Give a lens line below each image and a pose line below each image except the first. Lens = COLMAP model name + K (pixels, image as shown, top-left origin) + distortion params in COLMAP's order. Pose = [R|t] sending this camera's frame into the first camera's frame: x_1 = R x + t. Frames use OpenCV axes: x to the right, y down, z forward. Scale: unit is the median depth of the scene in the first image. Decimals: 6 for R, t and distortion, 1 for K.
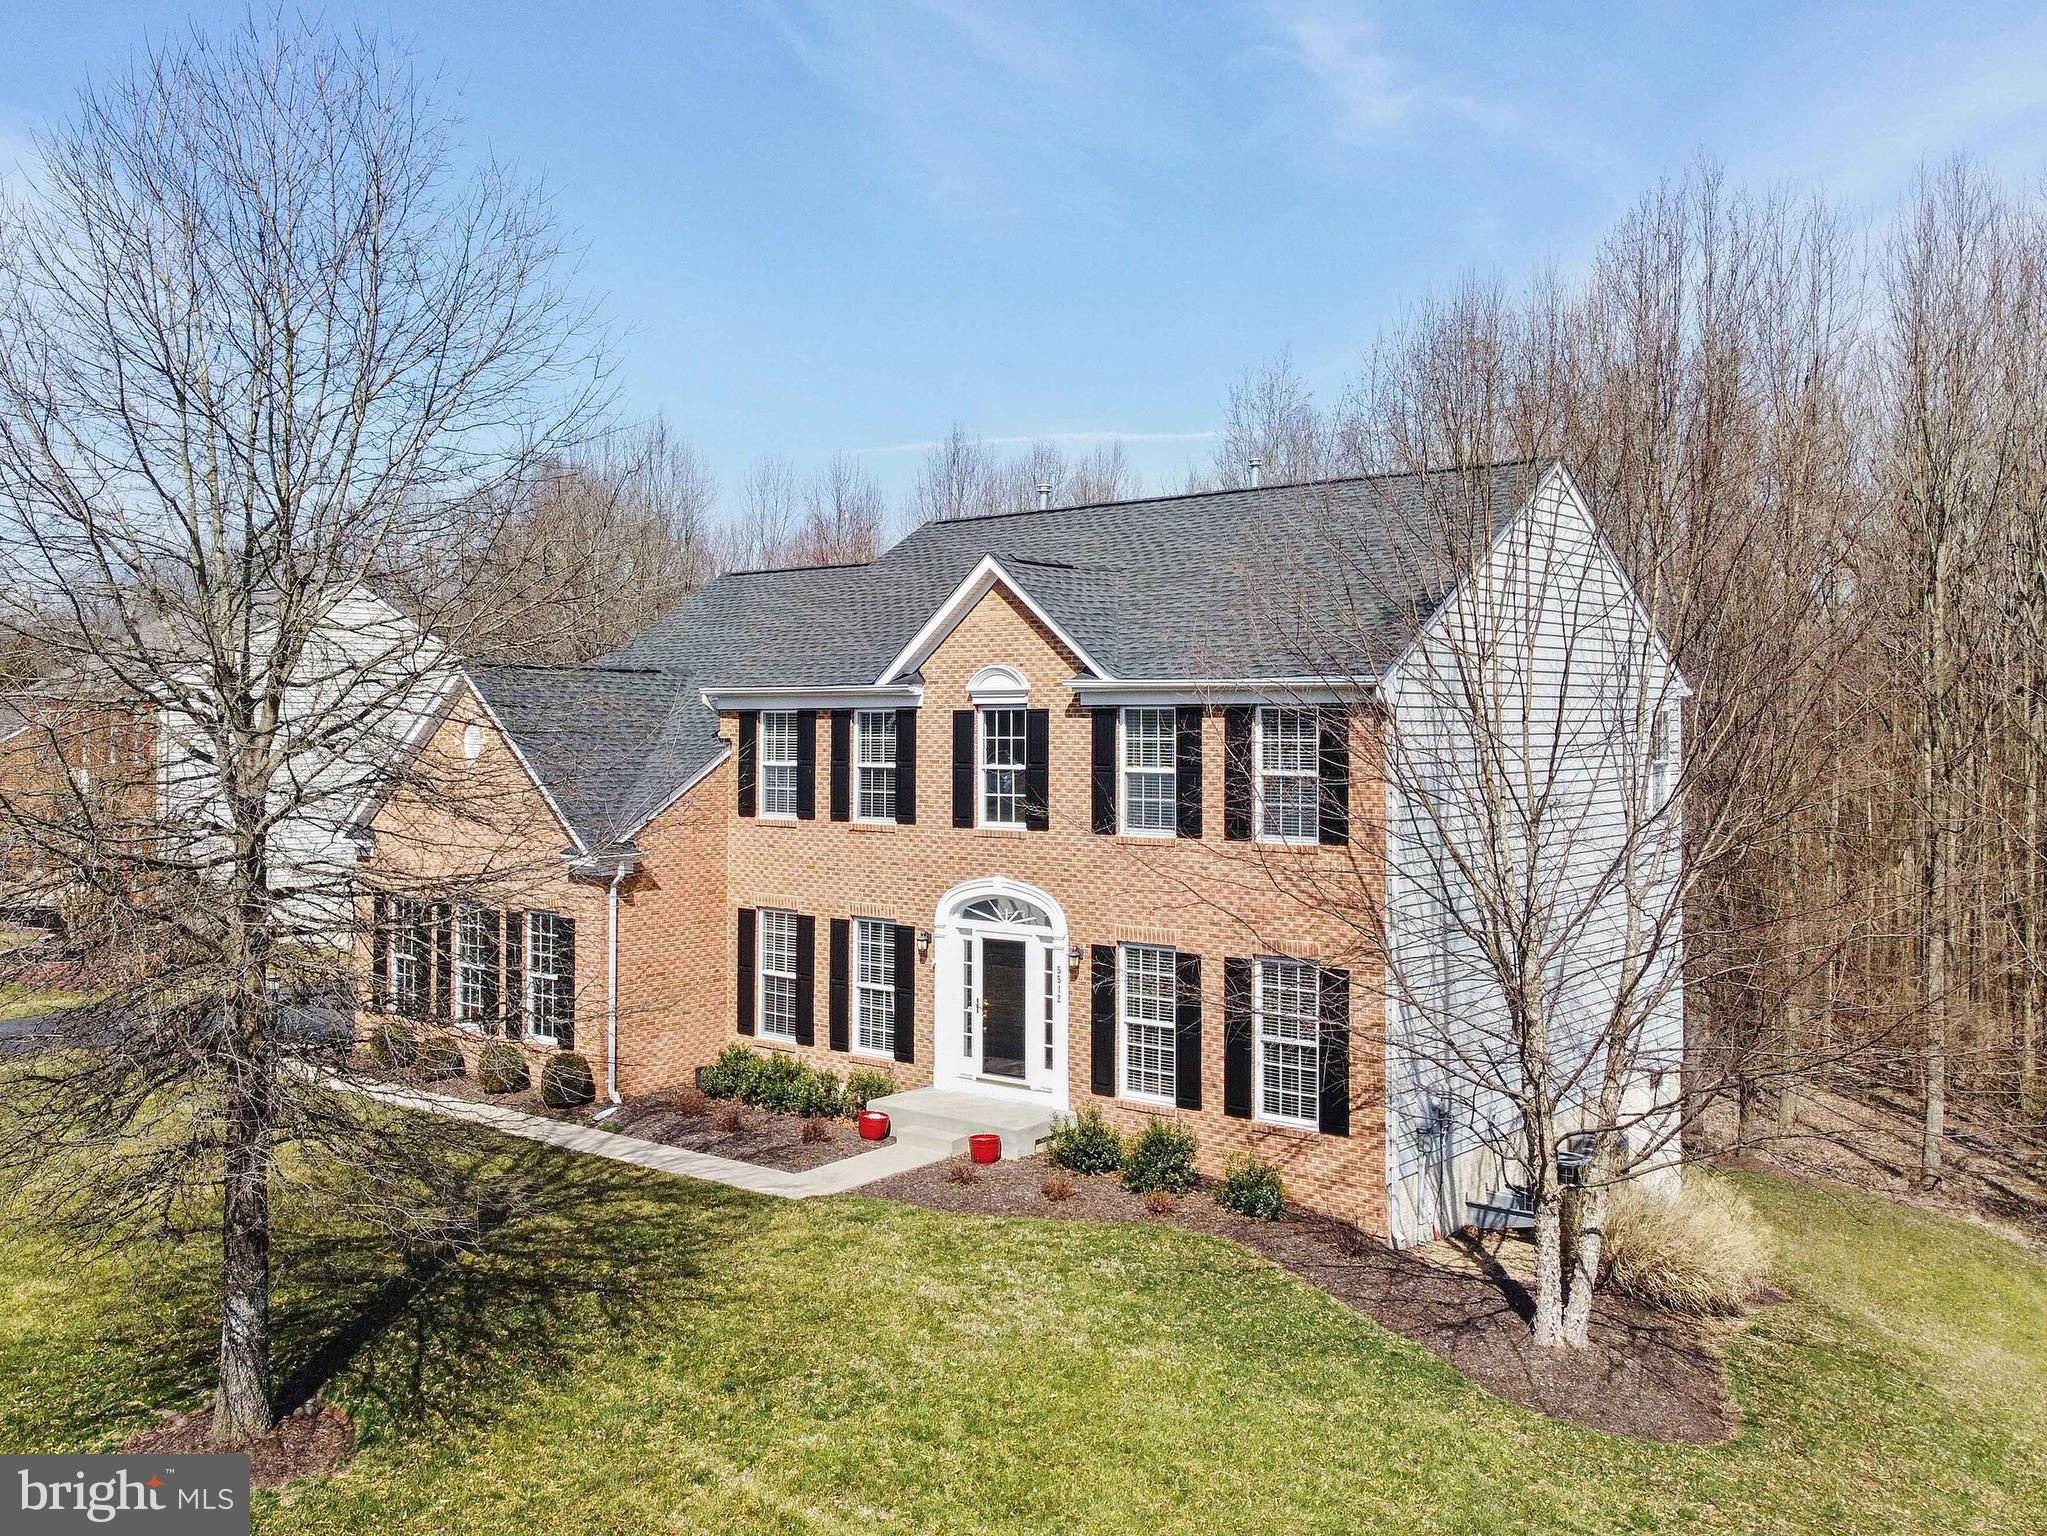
lens RADIAL K [[1603.2, 0, 1023.5], [0, 1603.2, 768.0], [0, 0, 1]] dist [0.000482, -0.001496]
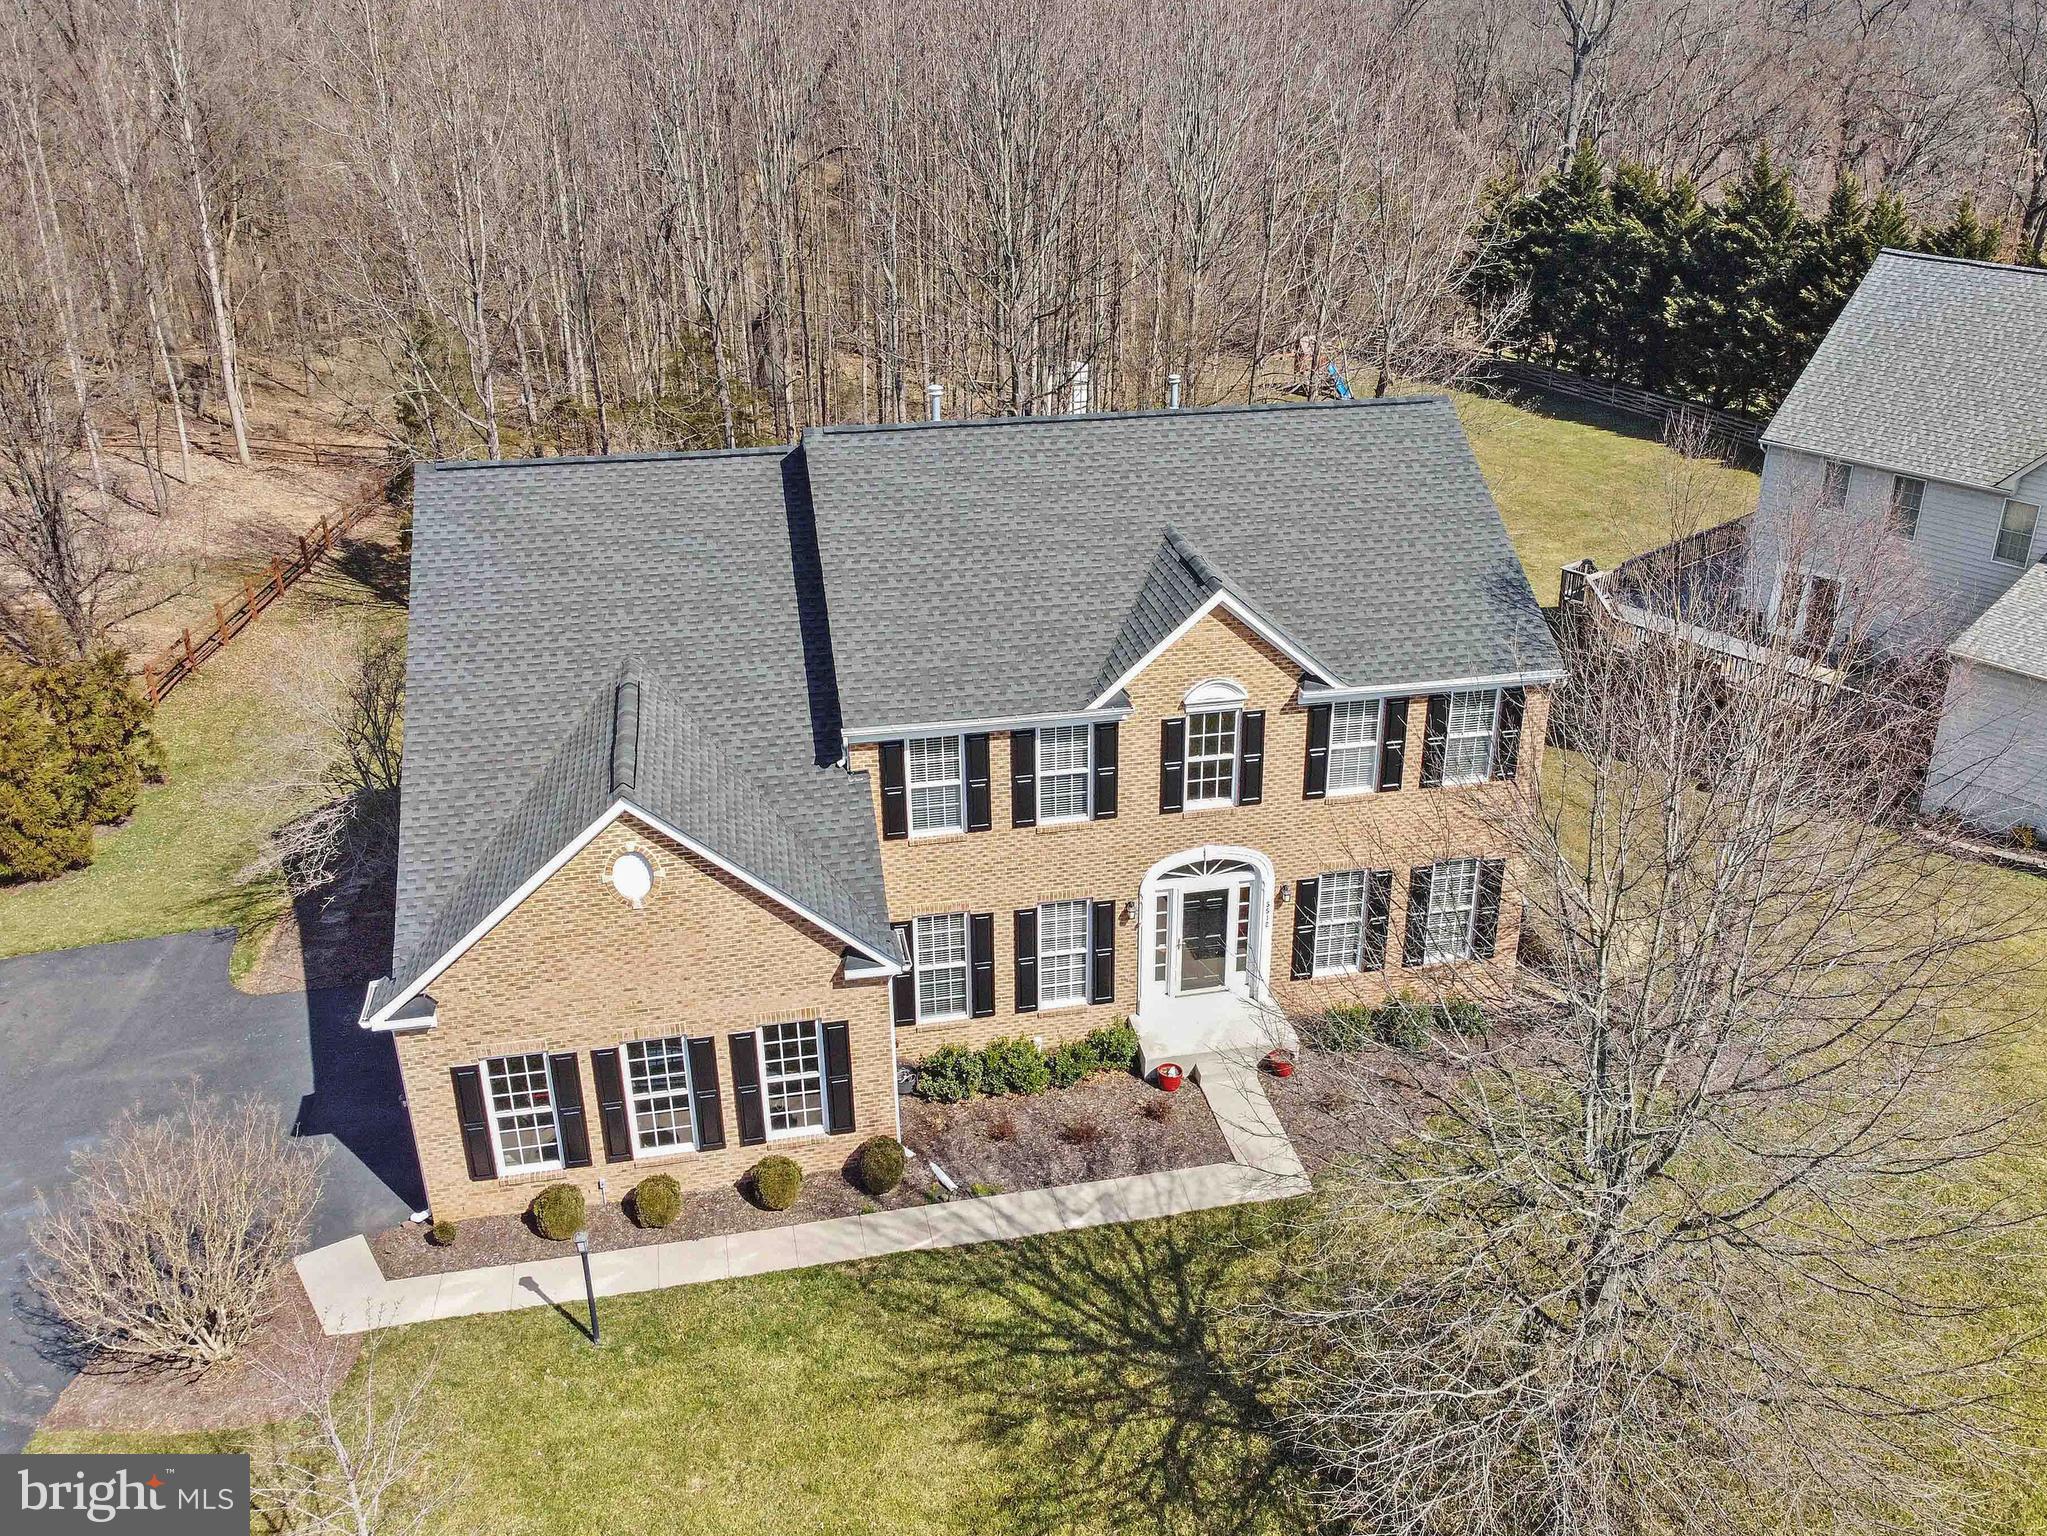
lens RADIAL K [[1691.2, 0, 1103.2], [0, 1691.2, 755.8], [0, 0, 1]] dist [-0.001989, -0.005721]
pose [[0.644944, -0.328829, 0.689869, -0.885986], [0.007464, 0.905366, 0.424567, -0.510662], [-0.764194, -0.268673, 0.586364, 0.355572]]
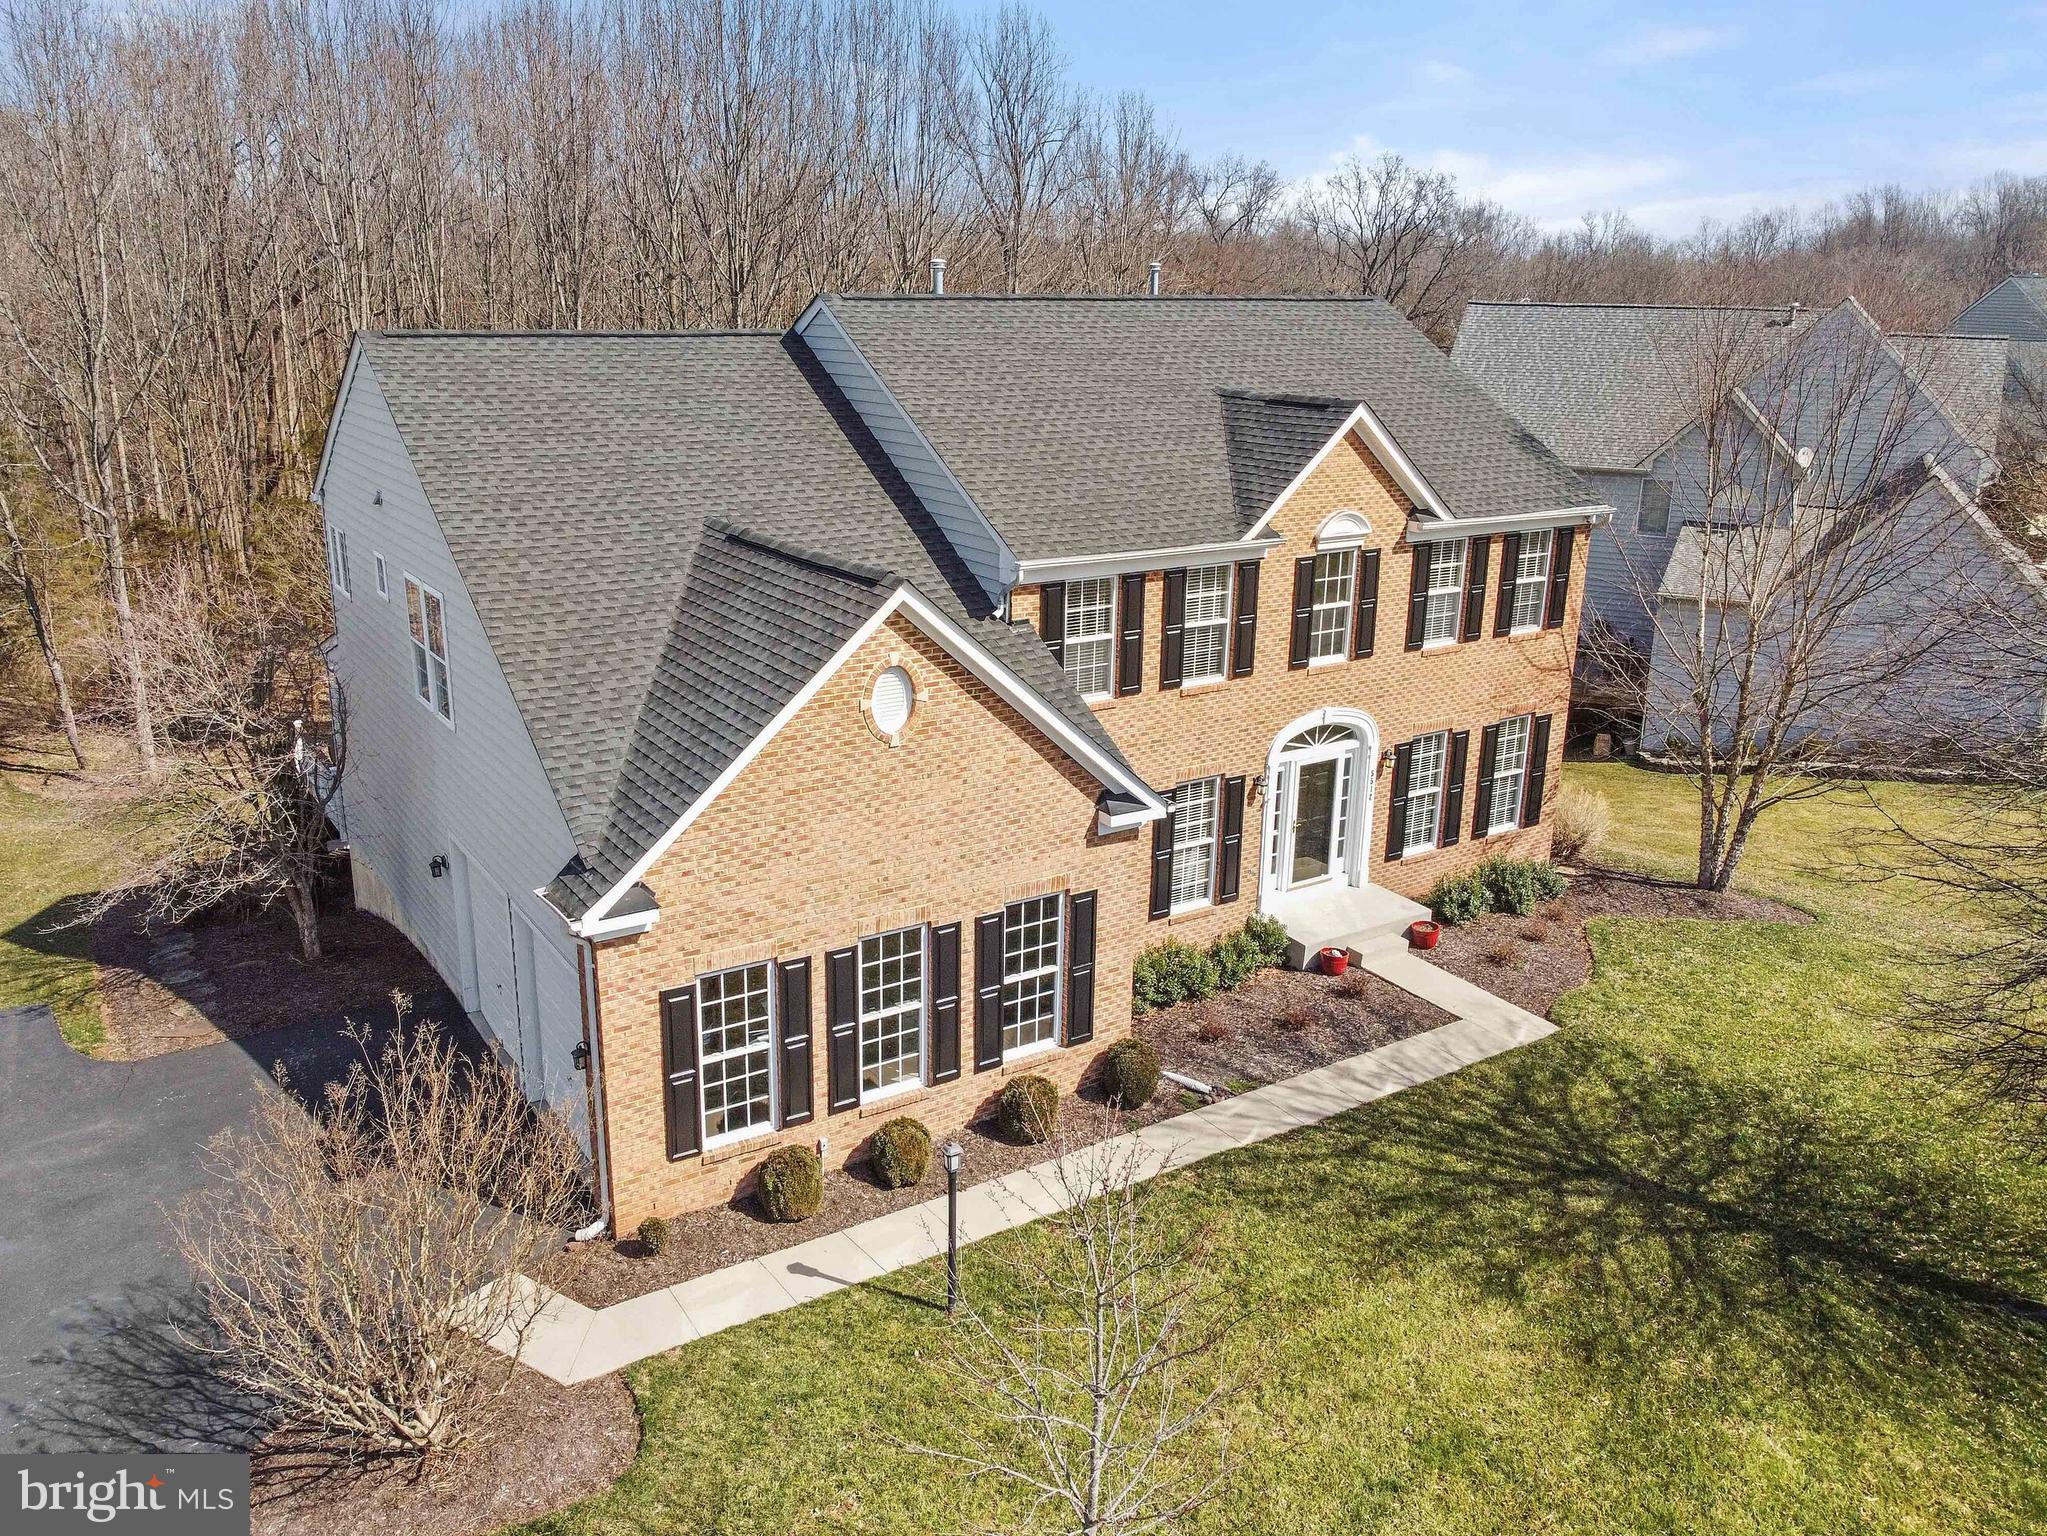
lens RADIAL K [[1561.9, 0, 993.2], [0, 1561.9, 762.7], [0, 0, 1]] dist [-0.002359, -0.009623]
pose [[0.353188, -0.281683, 0.892140, -1.036855], [0.002540, 0.953882, 0.300172, -0.211180], [-0.935549, -0.103751, 0.337615, 0.848429]]
